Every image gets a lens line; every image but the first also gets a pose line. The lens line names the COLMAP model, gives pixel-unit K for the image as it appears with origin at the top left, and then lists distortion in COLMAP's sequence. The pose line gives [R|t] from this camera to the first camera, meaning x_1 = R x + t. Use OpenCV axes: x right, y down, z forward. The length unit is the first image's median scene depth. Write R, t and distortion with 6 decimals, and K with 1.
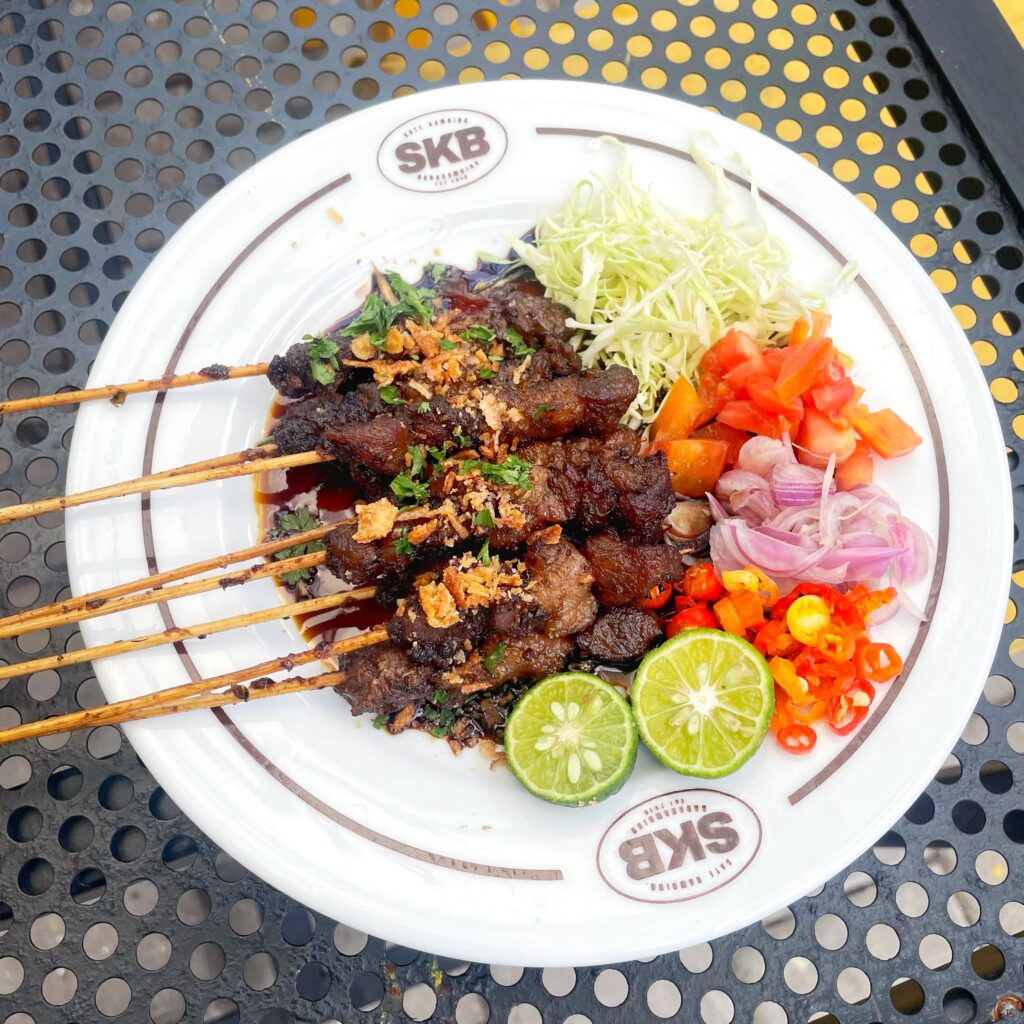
lens RADIAL K [[1091.5, 0, 512.0], [0, 1091.5, 512.0], [0, 0, 1]] dist [0.001797, -0.008021]
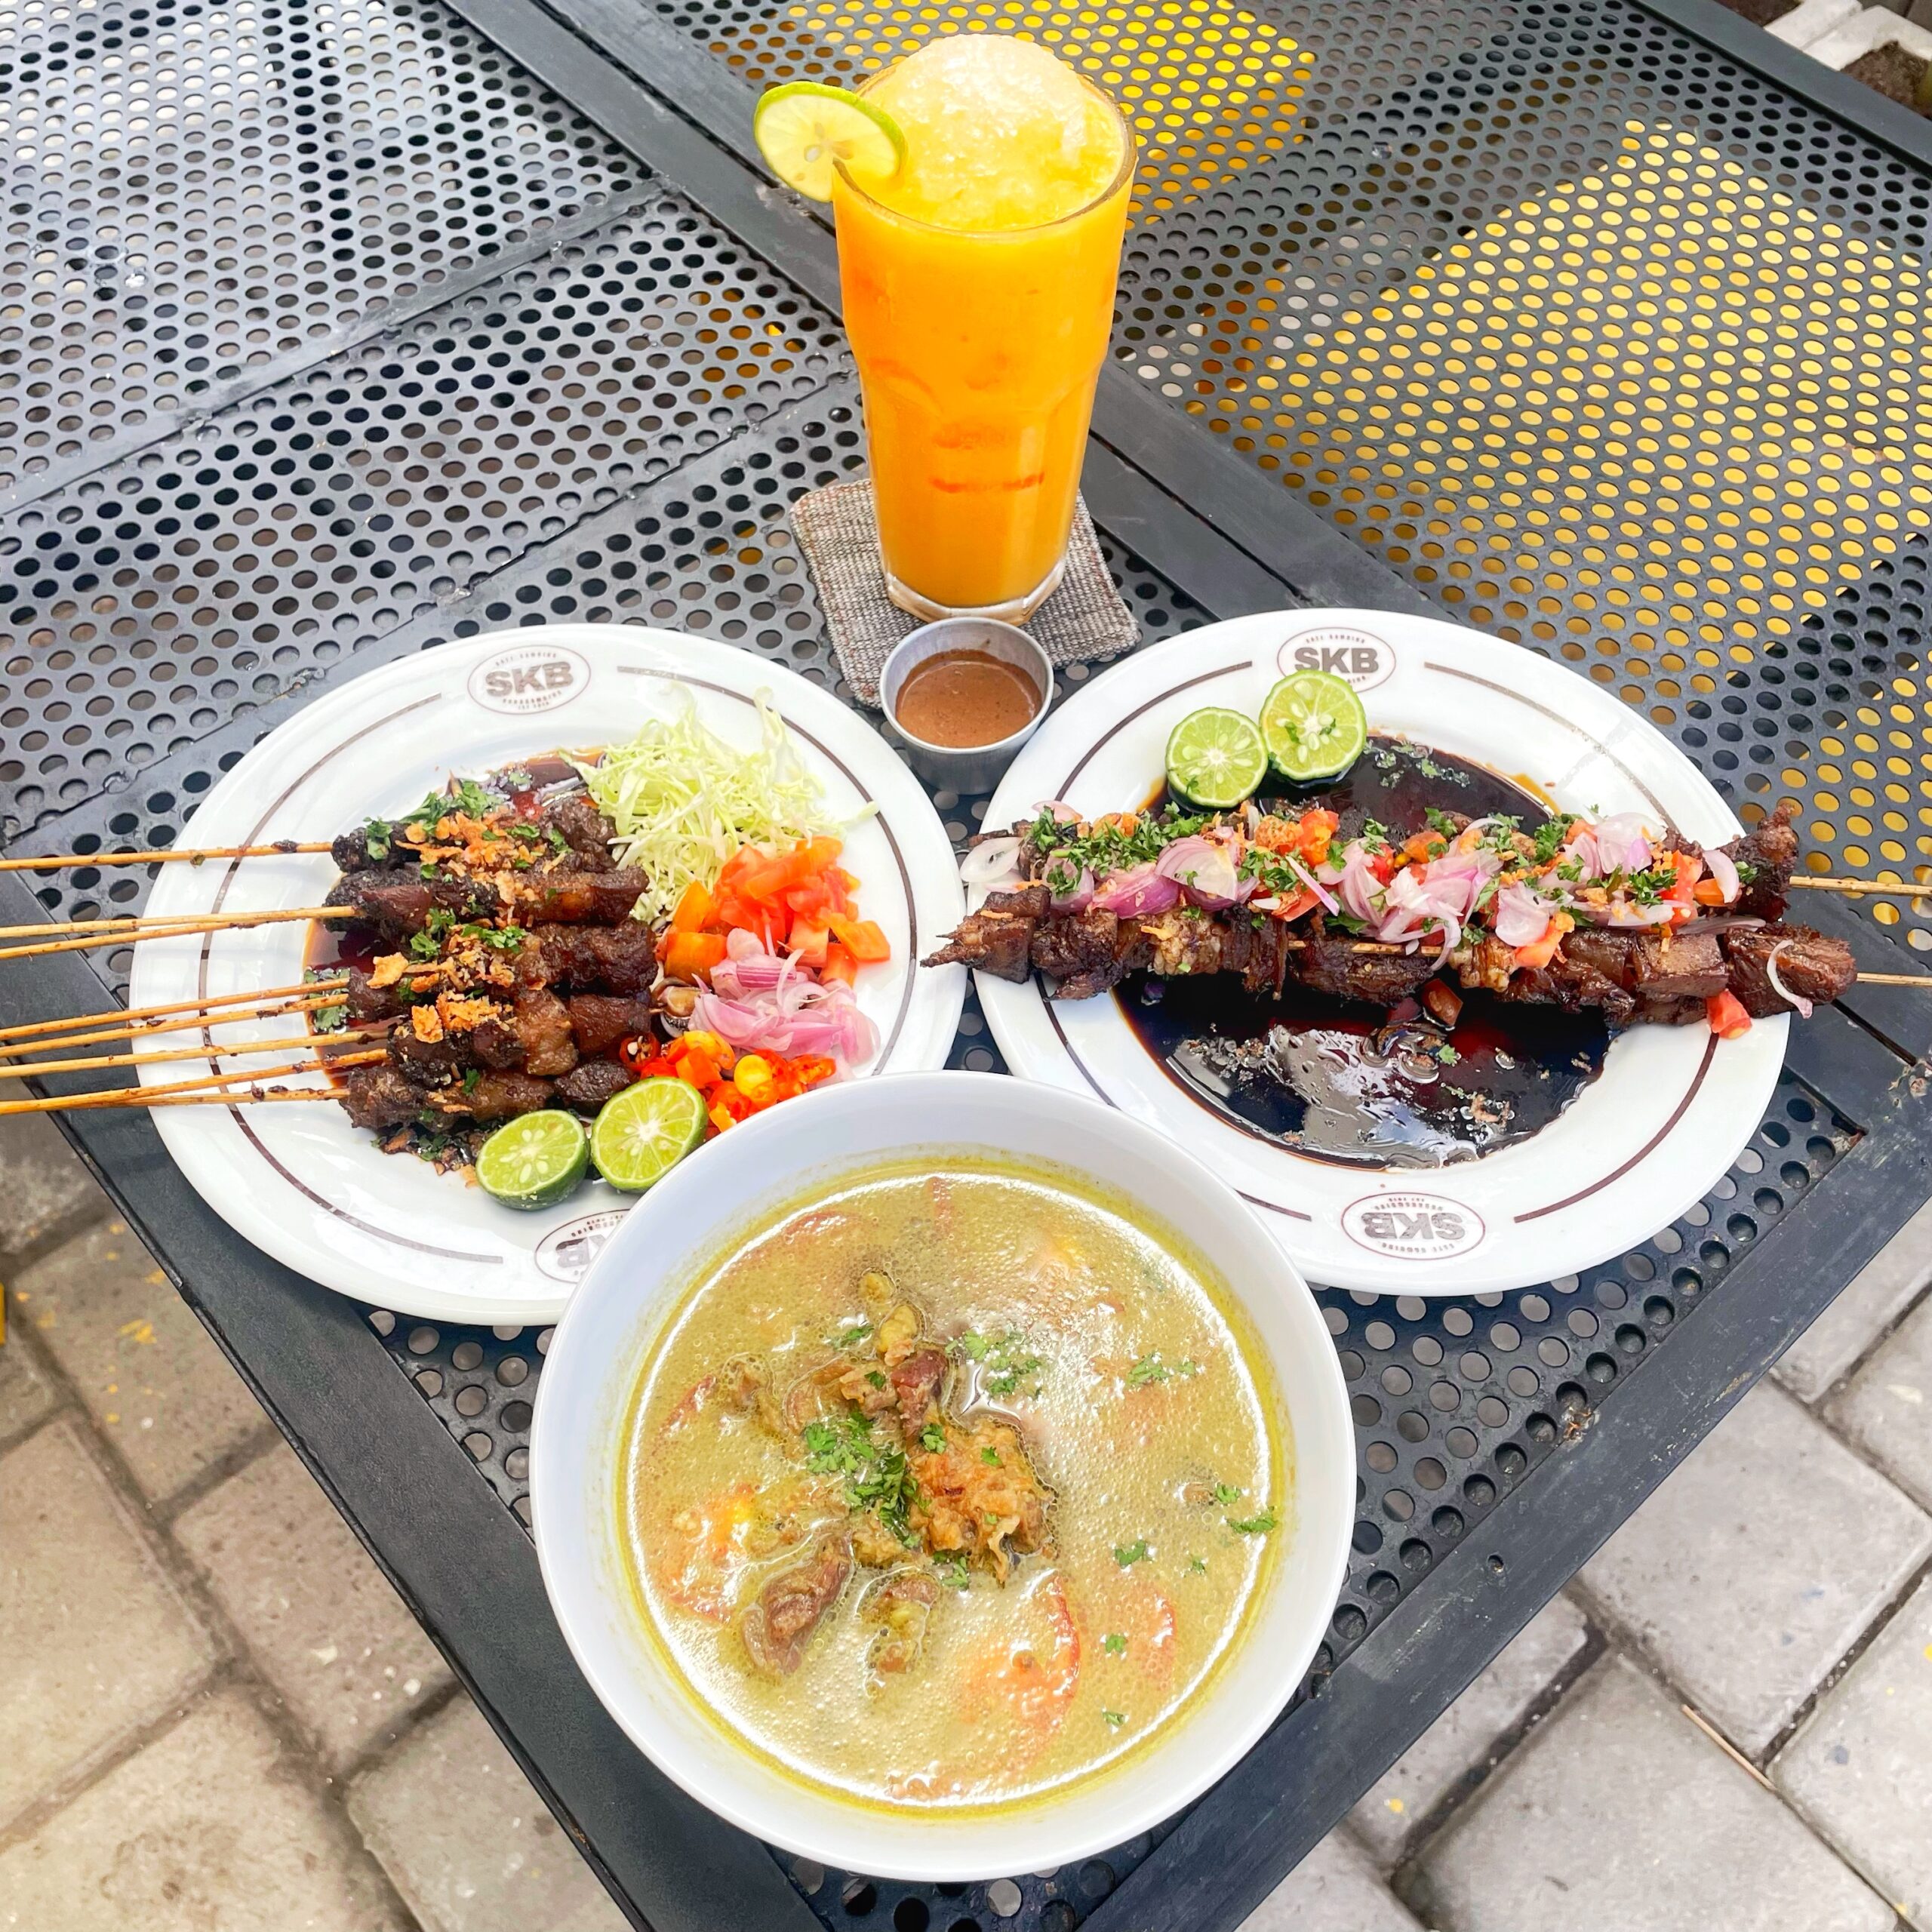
lens RADIAL K [[2059.4, 0, 966.0], [0, 2059.4, 966.0], [0, 0, 1]] dist [0.001797, -0.008021]
pose [[0.996820, 0.076226, -0.023242, 0.523832], [-0.079444, 0.973455, -0.214648, 0.422451], [0.006264, 0.215812, 0.976415, -1.126591]]
